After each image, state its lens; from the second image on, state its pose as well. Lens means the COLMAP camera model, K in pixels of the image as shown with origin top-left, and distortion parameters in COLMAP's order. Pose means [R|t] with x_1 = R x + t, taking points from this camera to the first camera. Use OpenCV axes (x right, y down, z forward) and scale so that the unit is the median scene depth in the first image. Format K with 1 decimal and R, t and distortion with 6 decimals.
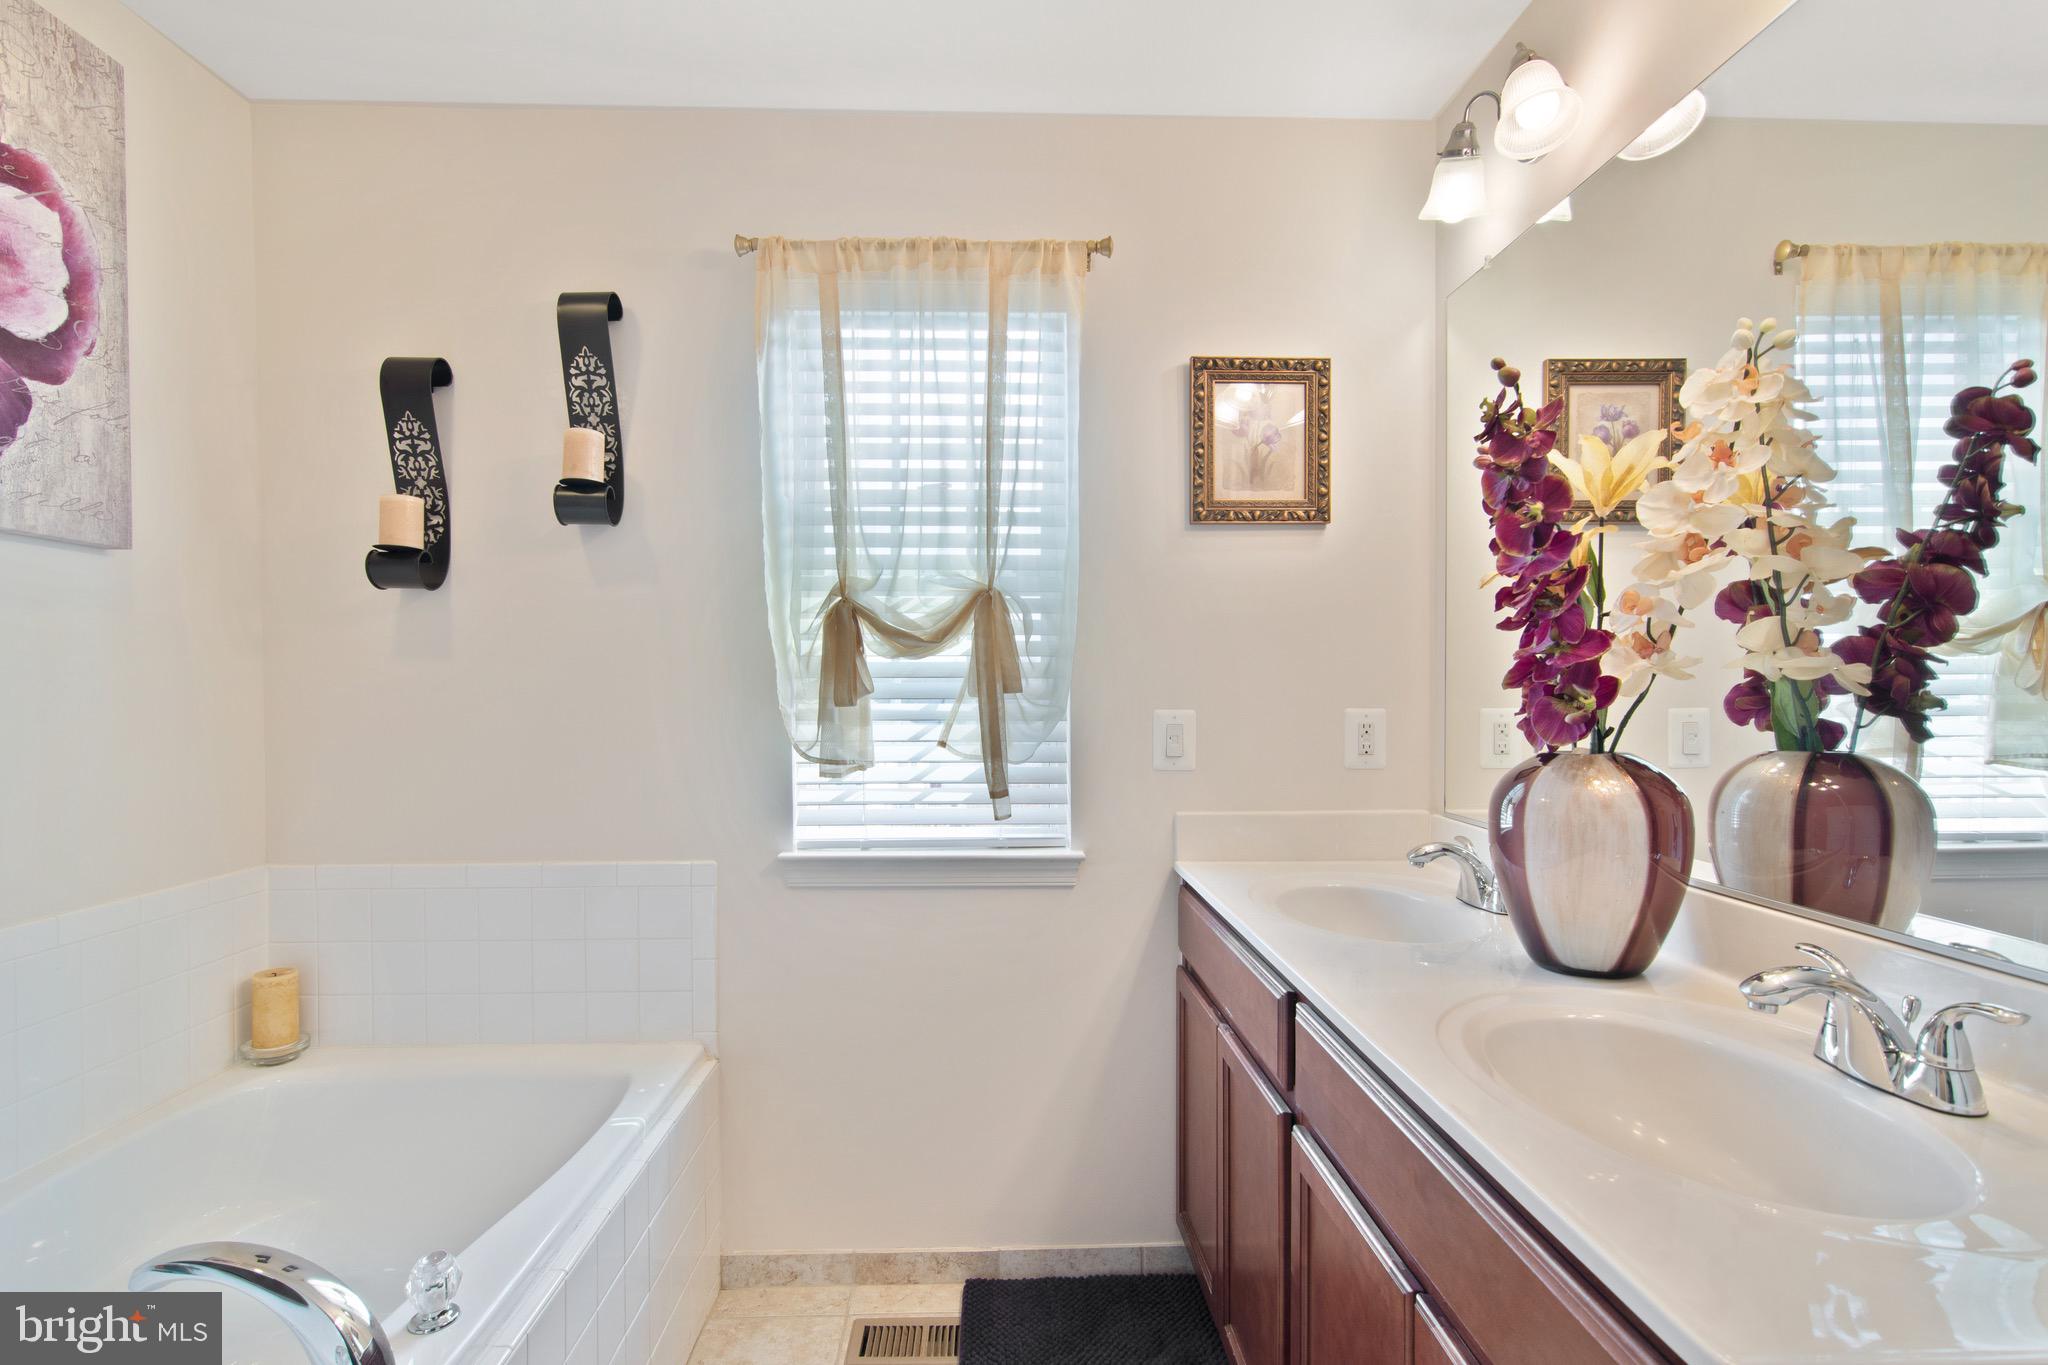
lens RADIAL K [[986.9, 0, 1013.0], [0, 986.9, 710.1], [0, 0, 1]] dist [-0.000503, 0.001367]
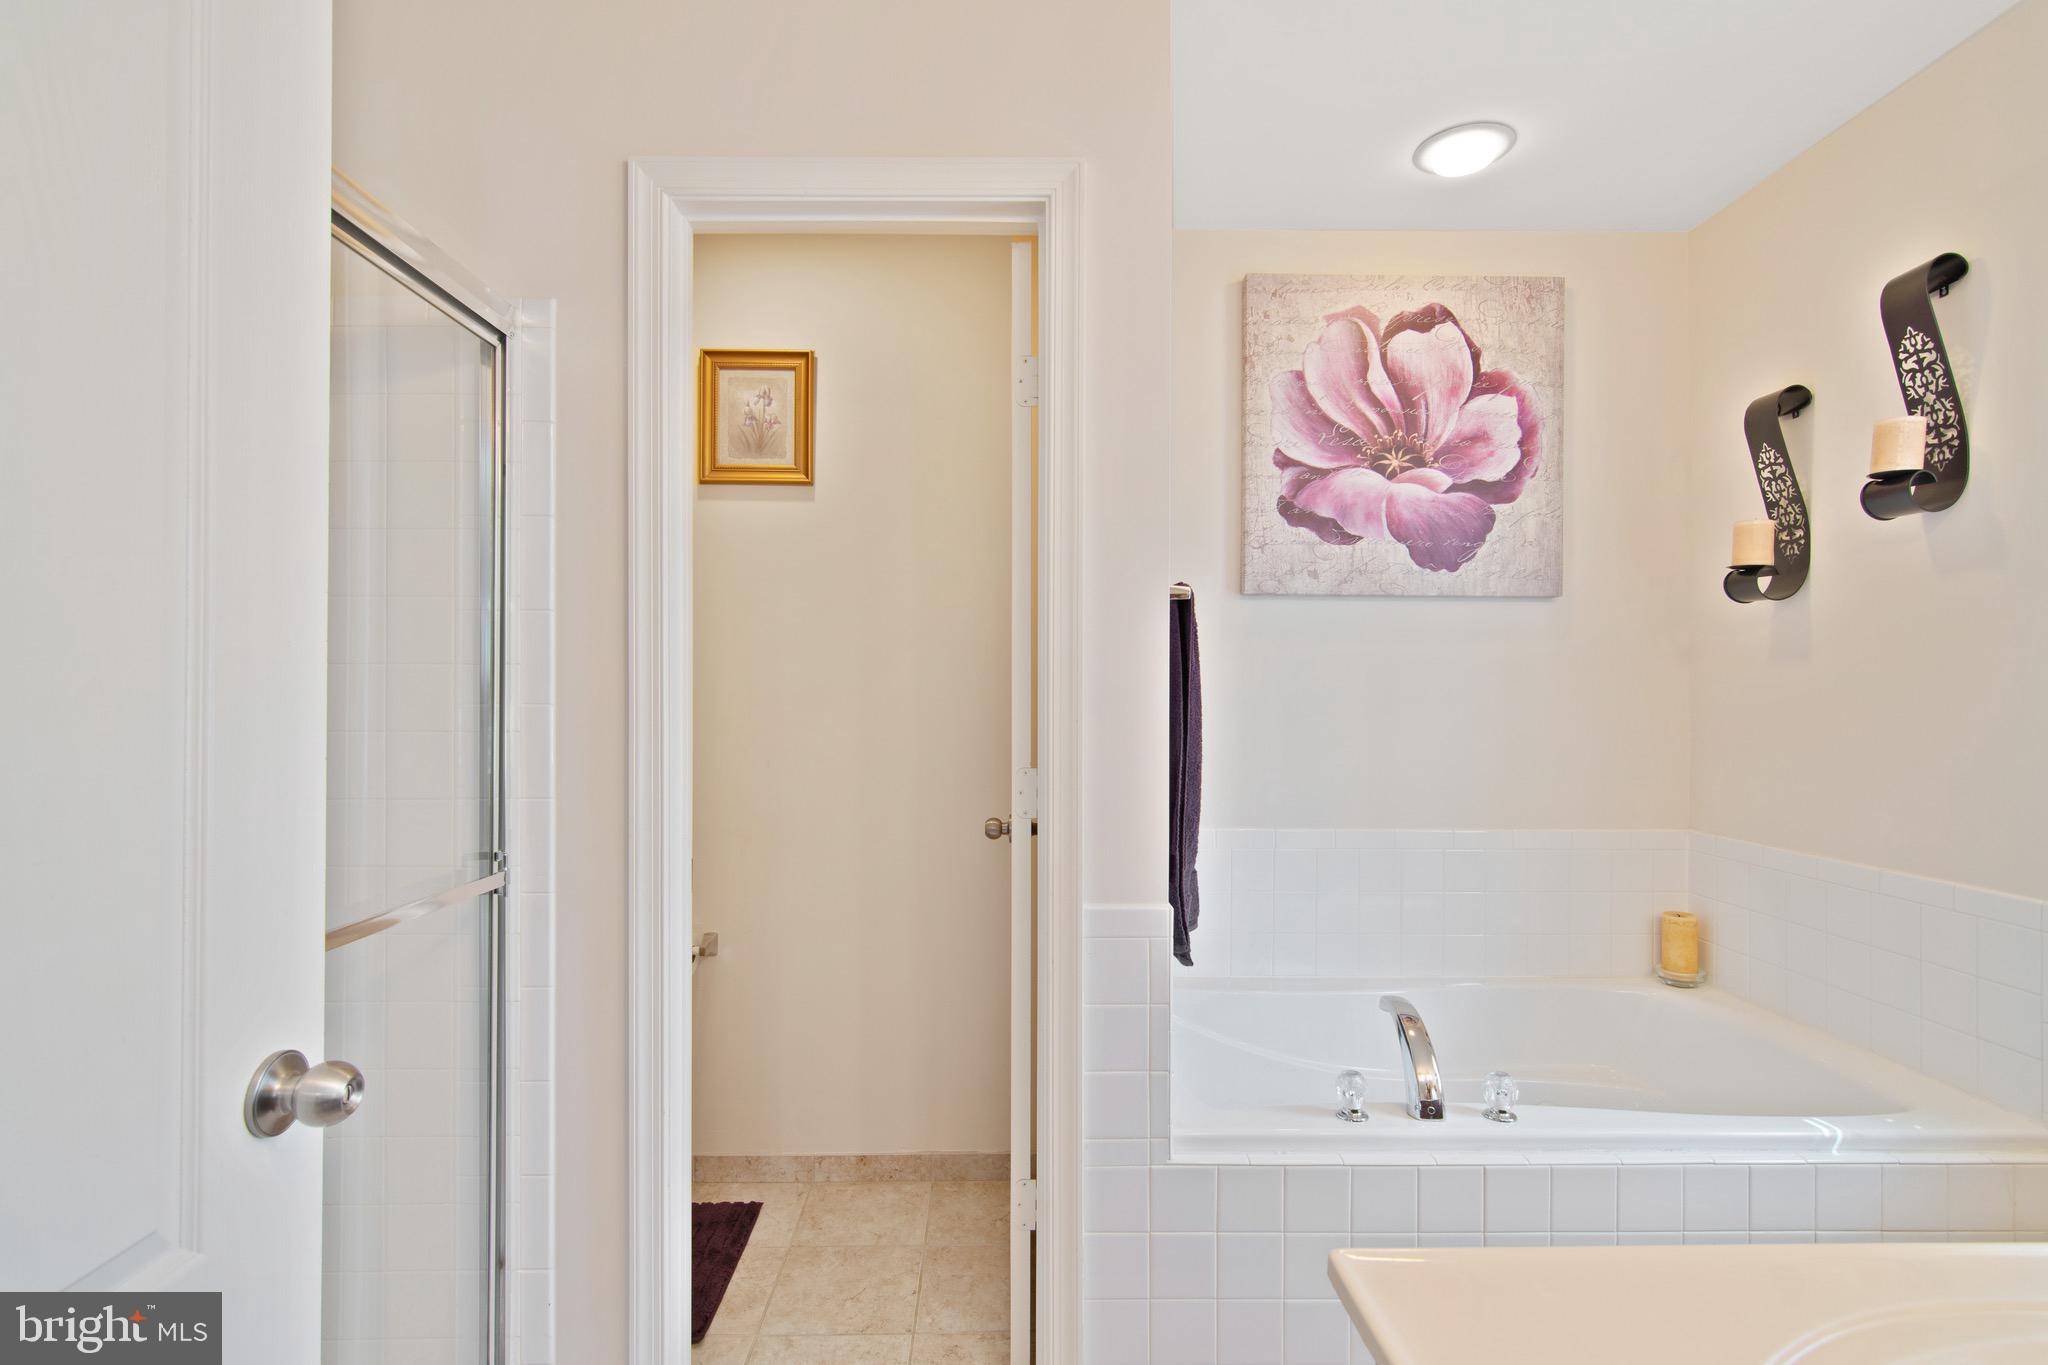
lens RADIAL K [[980.3, 0, 1021.4], [0, 980.3, 692.2], [0, 0, 1]] dist [-0.000230, 0.000829]
pose [[-0.004925, 0.002939, -0.999984, 0.516461], [-0.021974, 0.999754, 0.003047, -0.003163], [0.999746, 0.021988, -0.004860, 0.164035]]
